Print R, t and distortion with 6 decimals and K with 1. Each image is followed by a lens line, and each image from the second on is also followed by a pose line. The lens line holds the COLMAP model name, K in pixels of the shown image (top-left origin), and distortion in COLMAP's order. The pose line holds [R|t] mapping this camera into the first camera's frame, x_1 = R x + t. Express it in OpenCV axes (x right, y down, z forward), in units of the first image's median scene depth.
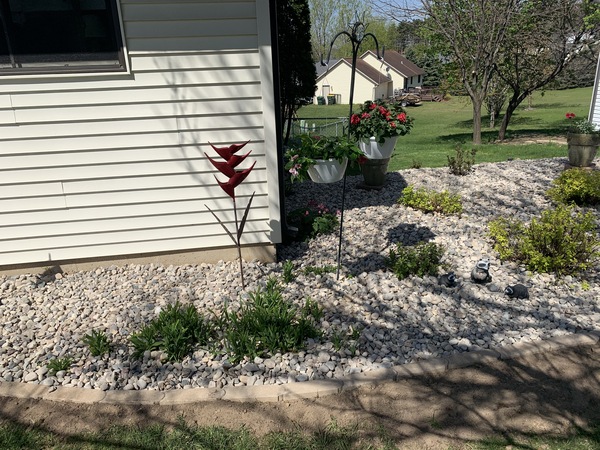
lens RADIAL K [[451.5, 0, 303.4], [0, 451.5, 224.6], [0, 0, 1]] dist [0.033899, -0.036518]
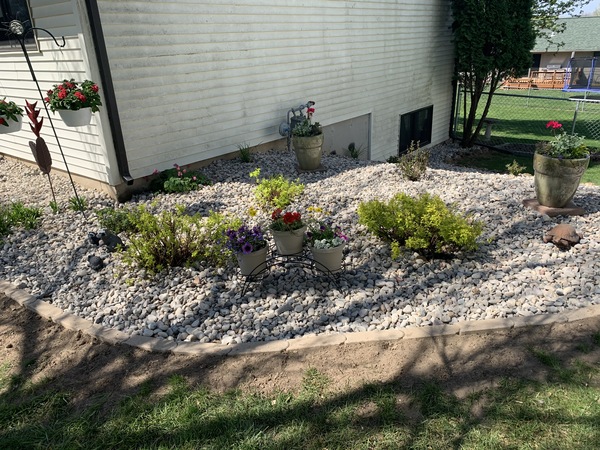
lens RADIAL K [[451.5, 0, 299.7], [0, 451.5, 222.4], [0, 0, 1]] dist [0.033899, -0.036518]
pose [[0.685614, 0.279435, -0.672198, 1.666032], [-0.226671, 0.959435, 0.167645, -0.268532], [0.691776, 0.037428, 0.721142, 0.584964]]
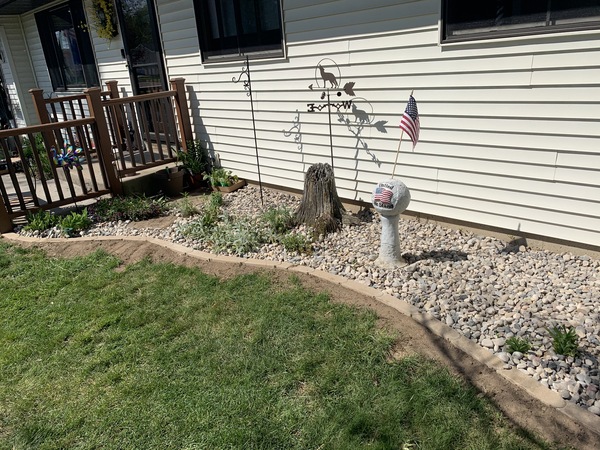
lens RADIAL K [[451.5, 0, 298.1], [0, 451.5, 225.9], [0, 0, 1]] dist [0.033899, -0.036518]
pose [[0.604772, 0.265401, -0.750875, -0.125819], [-0.209902, 0.962620, 0.171184, 0.002463], [0.768239, 0.054082, 0.637874, 0.021695]]
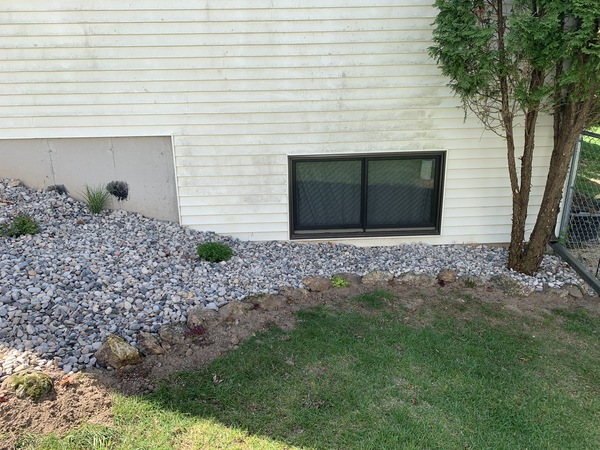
lens RADIAL K [[451.5, 0, 287.4], [0, 451.5, 223.4], [0, 0, 1]] dist [0.033899, -0.036518]
pose [[-0.098620, 0.324130, -0.940858, 1.300184], [-0.312640, 0.887503, 0.338519, -1.016667], [0.944738, 0.327534, 0.013810, 3.732568]]
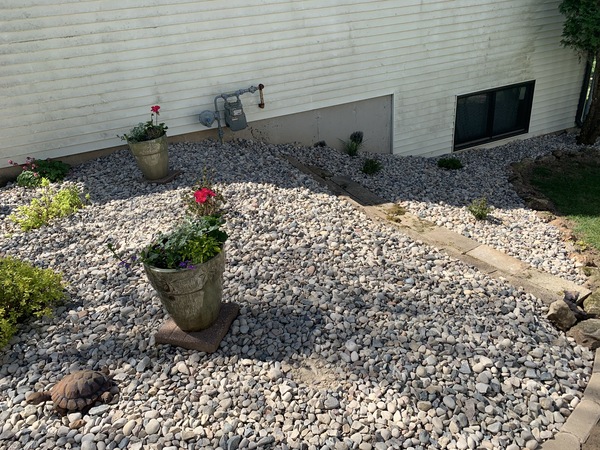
lens RADIAL K [[451.5, 0, 296.3], [0, 451.5, 216.9], [0, 0, 1]] dist [0.033899, -0.036518]
pose [[0.269002, 0.432437, -0.860602, 1.936486], [-0.245980, 0.894752, 0.372710, -0.787325], [0.931199, 0.111431, 0.347061, 1.938995]]
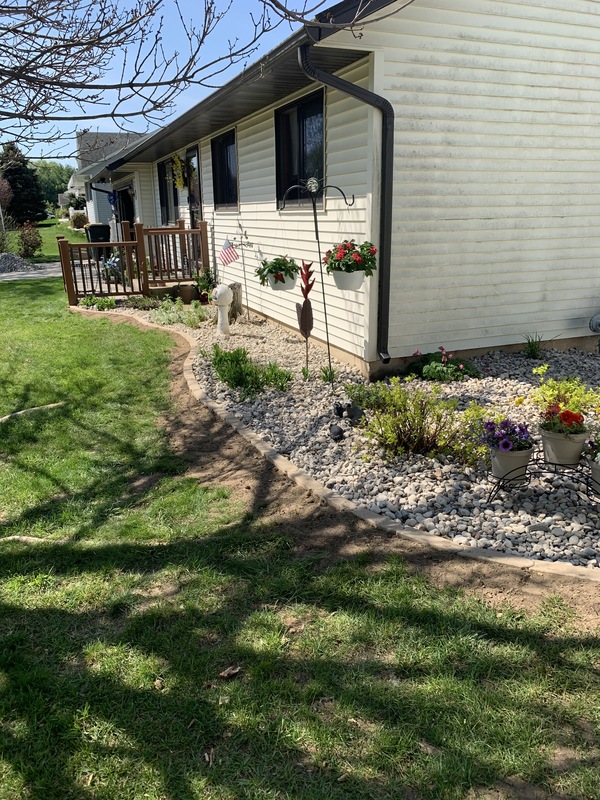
lens RADIAL K [[602.0, 0, 303.6], [0, 602.0, 395.8], [0, 0, 1]] dist [0.033899, -0.036518]
pose [[0.240019, 0.311742, -0.919352, 1.825423], [-0.319534, 0.919633, 0.228415, -0.236952], [0.916673, 0.238941, 0.320341, 0.515208]]
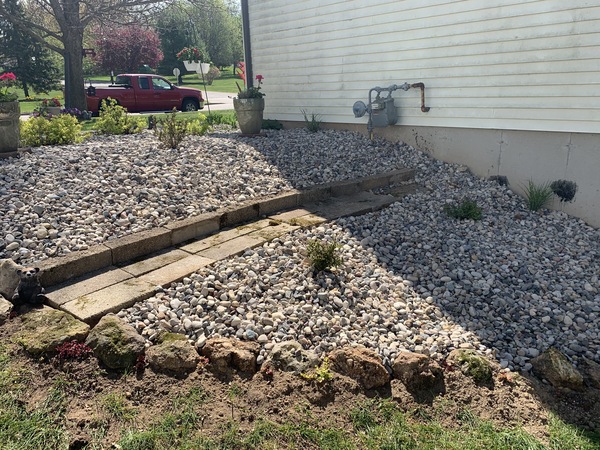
lens RADIAL K [[451.5, 0, 298.0], [0, 451.5, 221.4], [0, 0, 1]] dist [0.033899, -0.036518]
pose [[-0.801908, 0.228084, -0.552197, 1.346847], [-0.143526, 0.823649, 0.548637, -0.991306], [0.579952, 0.519211, -0.627755, 3.619831]]
